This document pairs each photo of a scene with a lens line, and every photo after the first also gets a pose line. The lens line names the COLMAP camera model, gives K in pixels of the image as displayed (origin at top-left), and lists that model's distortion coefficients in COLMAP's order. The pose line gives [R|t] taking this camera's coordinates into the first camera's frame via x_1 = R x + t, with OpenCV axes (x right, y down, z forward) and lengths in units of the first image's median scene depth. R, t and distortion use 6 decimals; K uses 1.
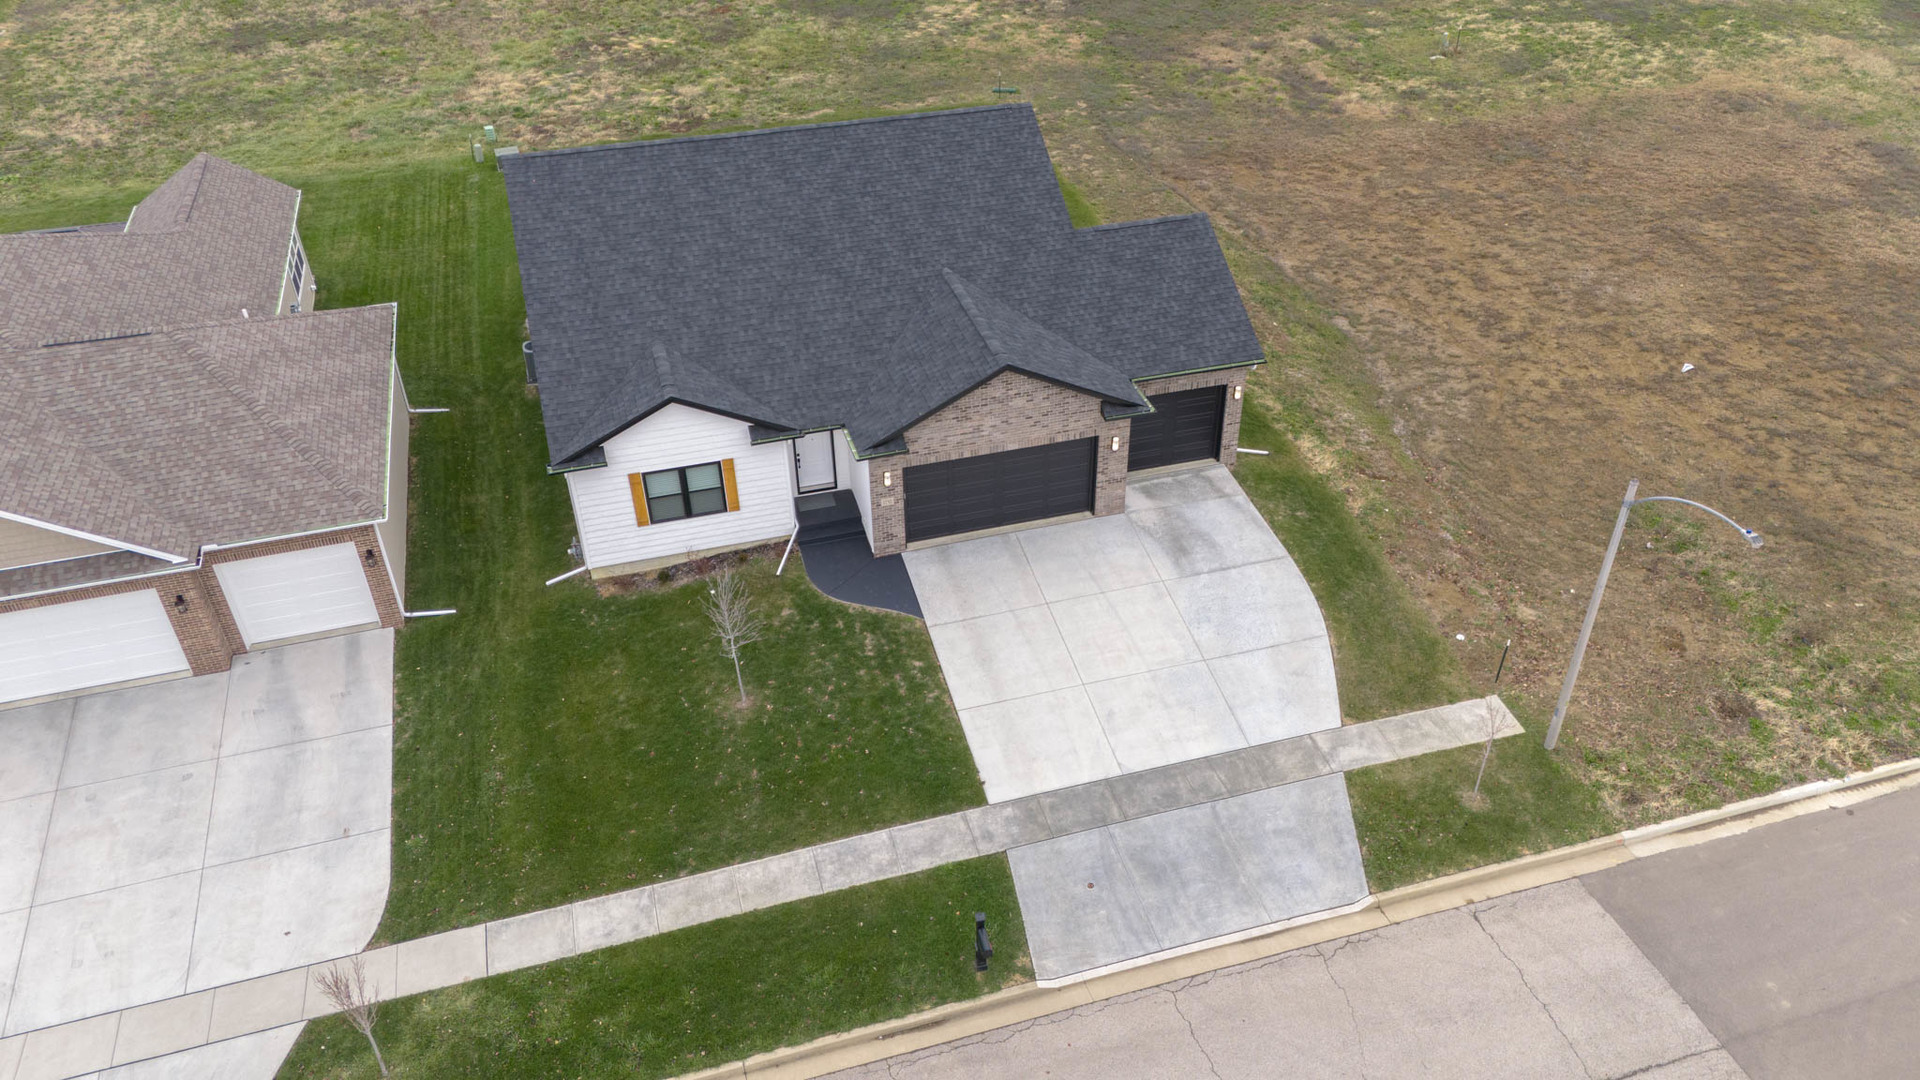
lens RADIAL K [[1396.4, 0, 994.9], [0, 1396.4, 556.0], [0, 0, 1]] dist [0.133303, -0.212831]
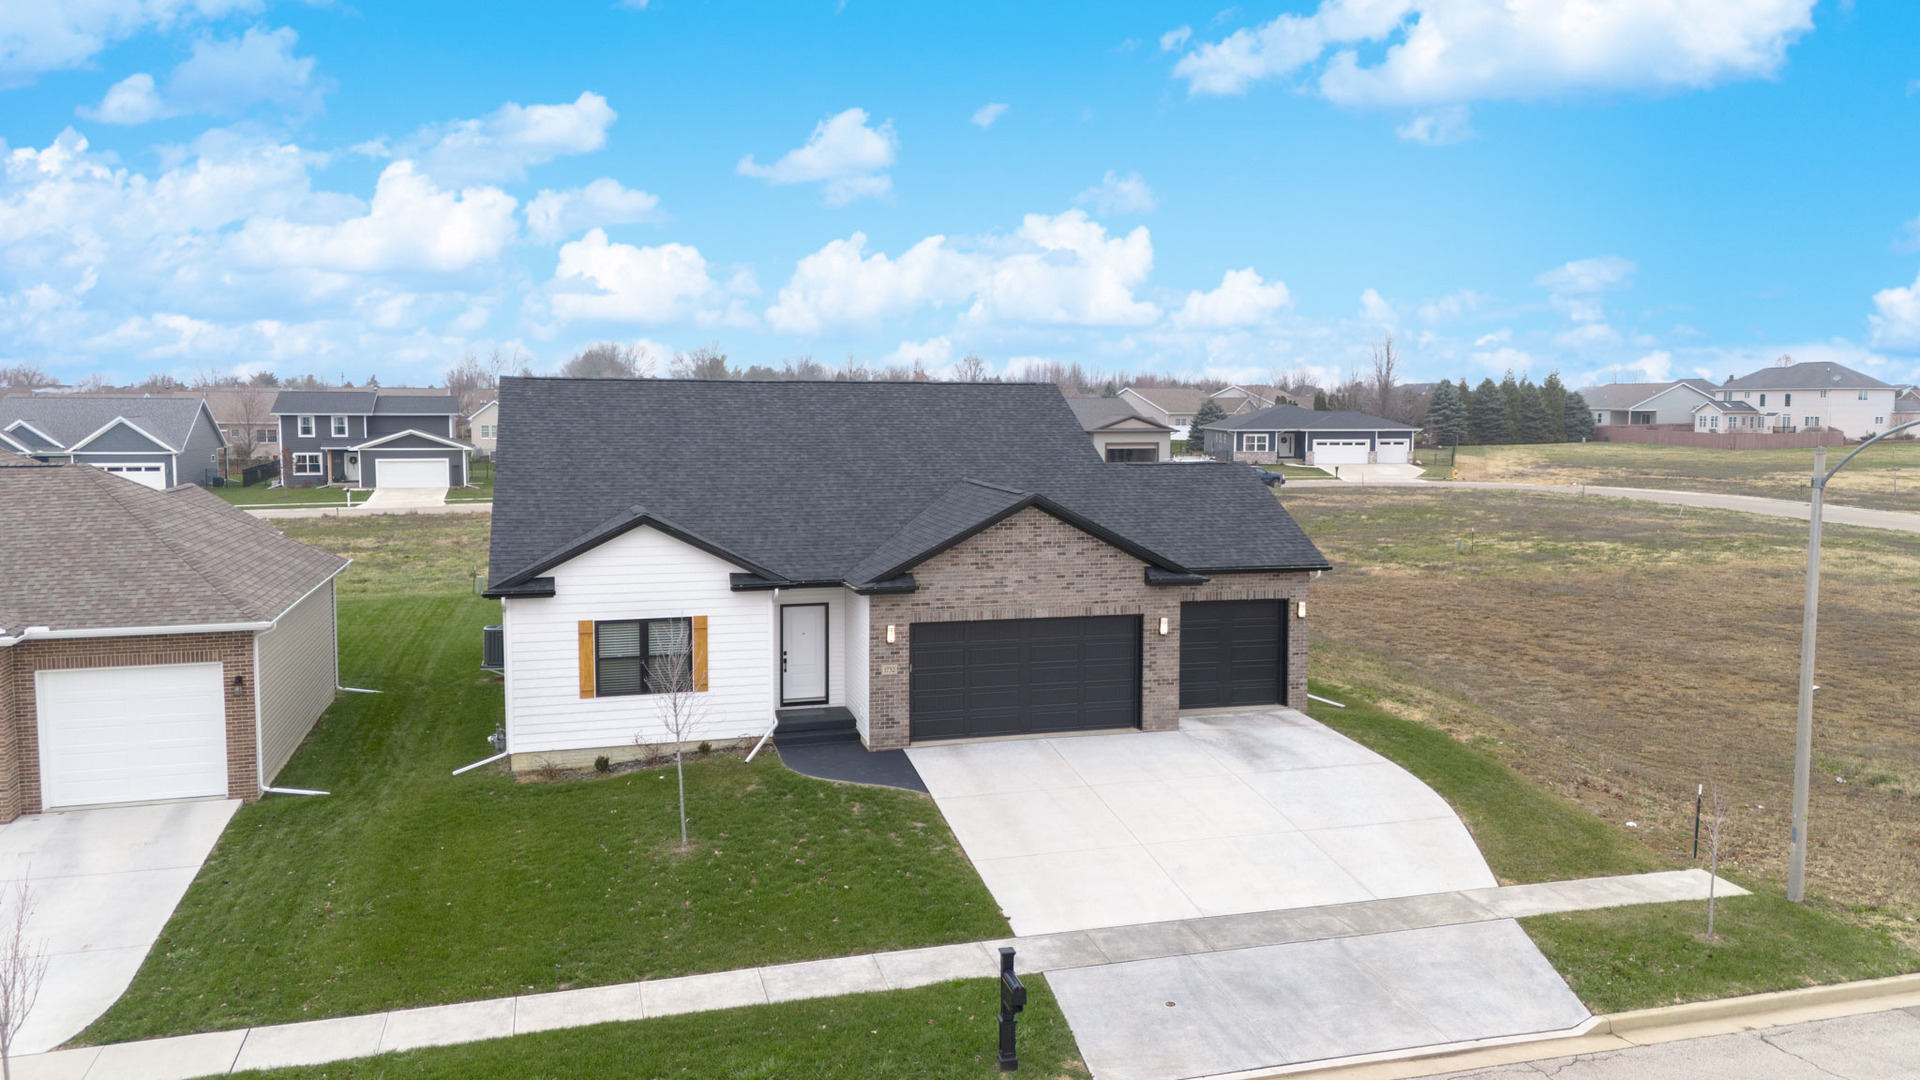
lens RADIAL K [[1427.4, 0, 999.3], [0, 1427.4, 535.4], [0, 0, 1]] dist [0.096822, -0.094222]
pose [[0.999971, 0.005877, -0.004917, -0.009521], [-0.007574, 0.855010, -0.518557, 0.344347], [0.001156, 0.518579, 0.855029, 0.257302]]
